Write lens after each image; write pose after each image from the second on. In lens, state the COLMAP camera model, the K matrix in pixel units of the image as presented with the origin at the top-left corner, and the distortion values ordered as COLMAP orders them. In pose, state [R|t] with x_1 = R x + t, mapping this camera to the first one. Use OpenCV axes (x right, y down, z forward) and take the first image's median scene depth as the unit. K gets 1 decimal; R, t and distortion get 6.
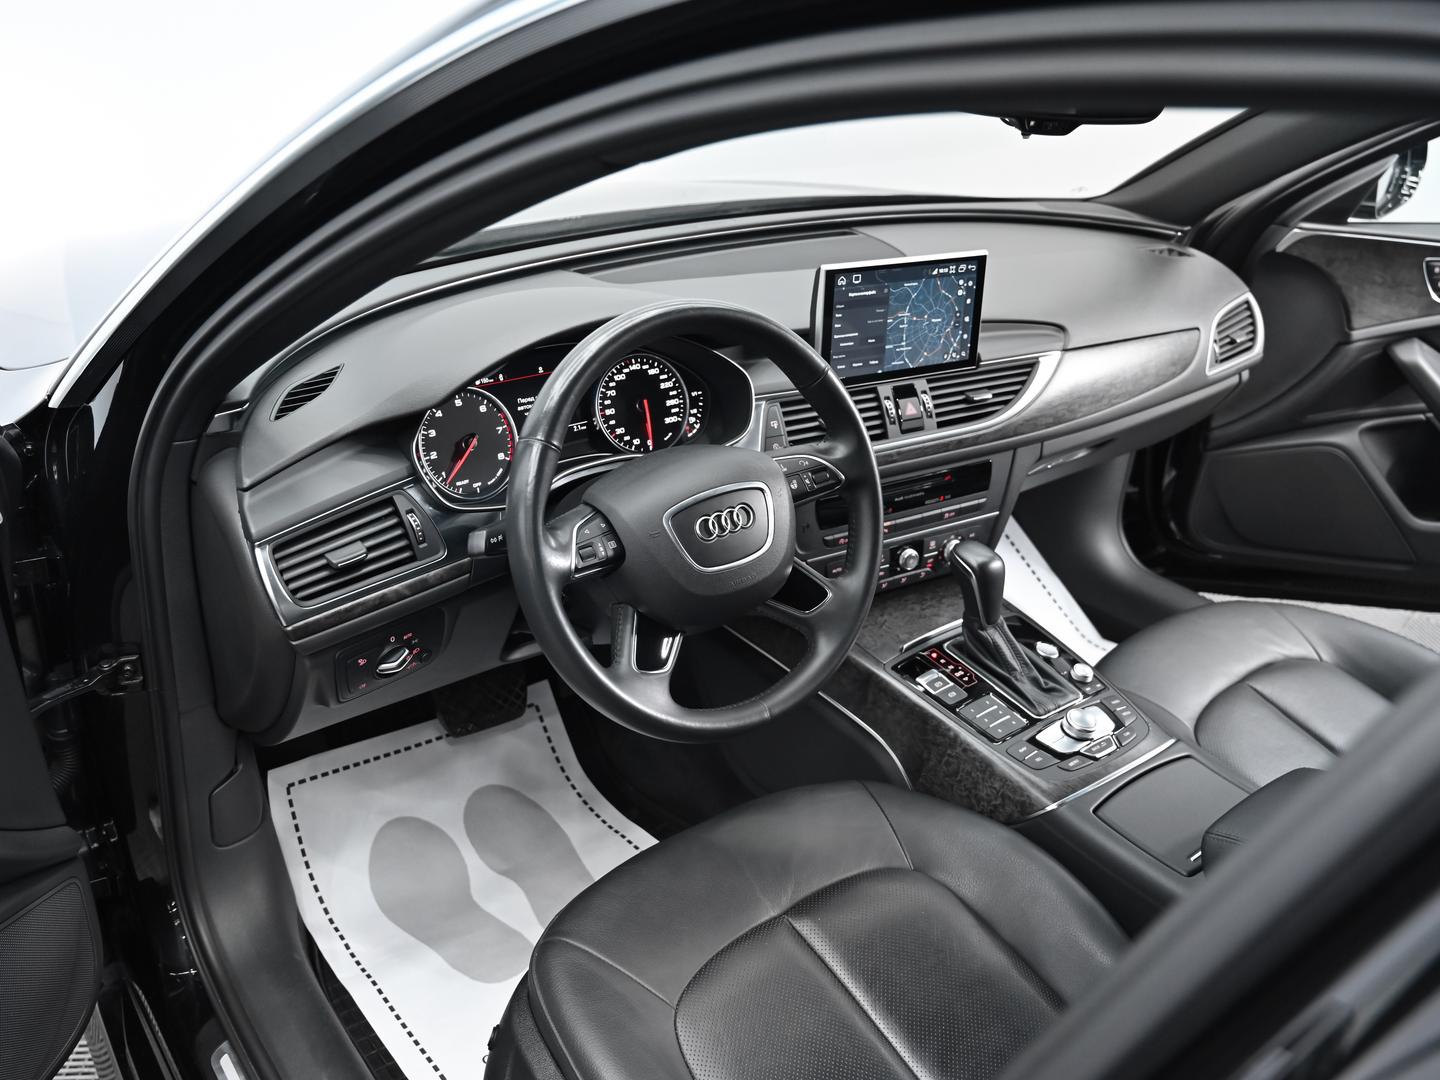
lens RADIAL K [[1189.9, 0, 720.0], [0, 1189.9, 540.0], [0, 0, 1]] dist [-0.009792, -0.002805]
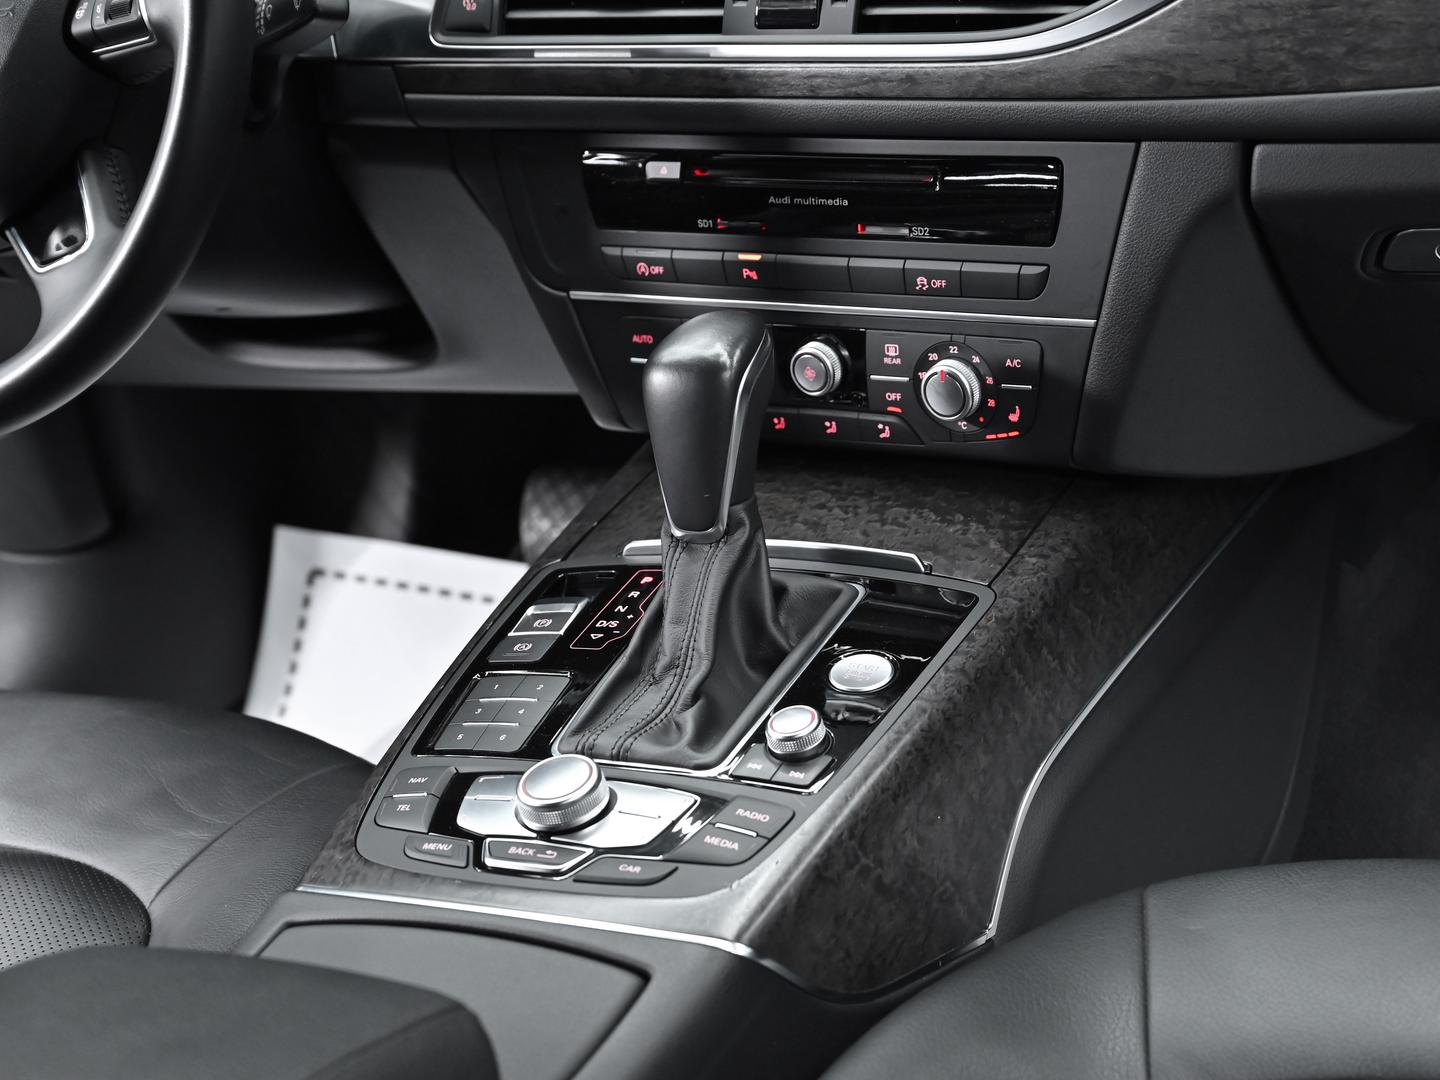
lens RADIAL K [[3024.6, 0, 720.0], [0, 3024.6, 540.0], [0, 0, 1]] dist [-0.001382, -0.012454]
pose [[0.425648, 0.241010, -0.872203, 1.088361], [-0.252190, 0.957284, 0.141447, -0.066317], [0.869036, 0.159754, 0.468247, 0.552603]]
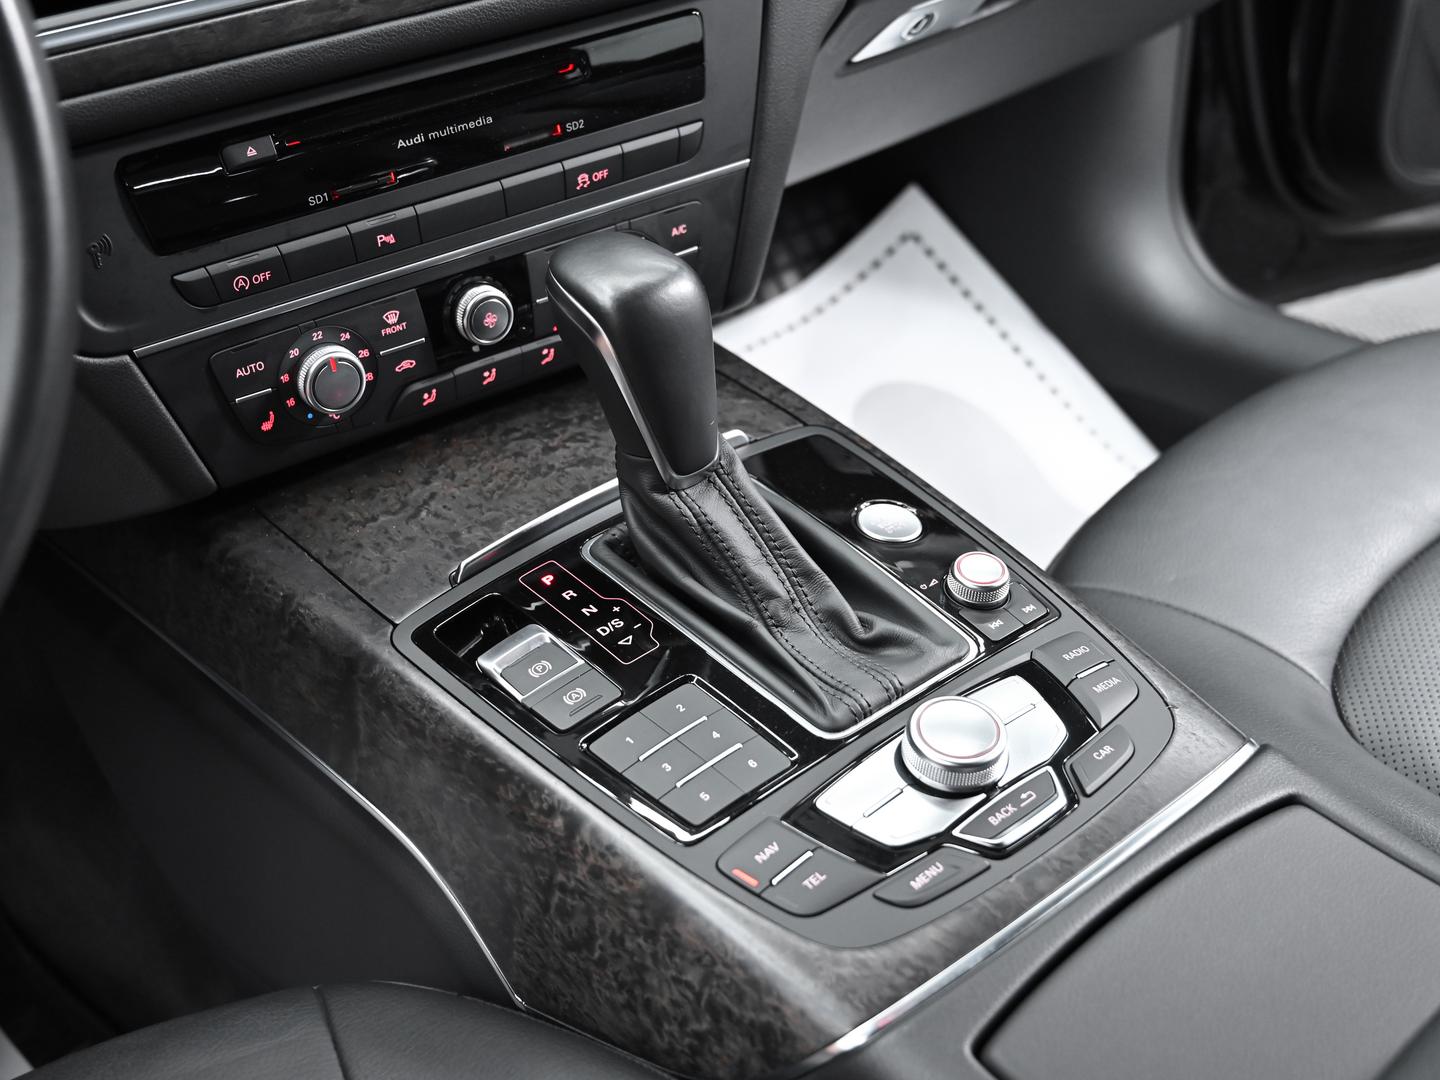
lens RADIAL K [[1770.3, 0, 720.0], [0, 1770.3, 540.0], [0, 0, 1]] dist [-0.012633, 0.001171]
pose [[0.992310, -0.123769, -0.001555, 0.235222], [0.123355, 0.987794, 0.095117, 0.043572], [-0.010236, -0.094577, 0.995465, 0.498015]]
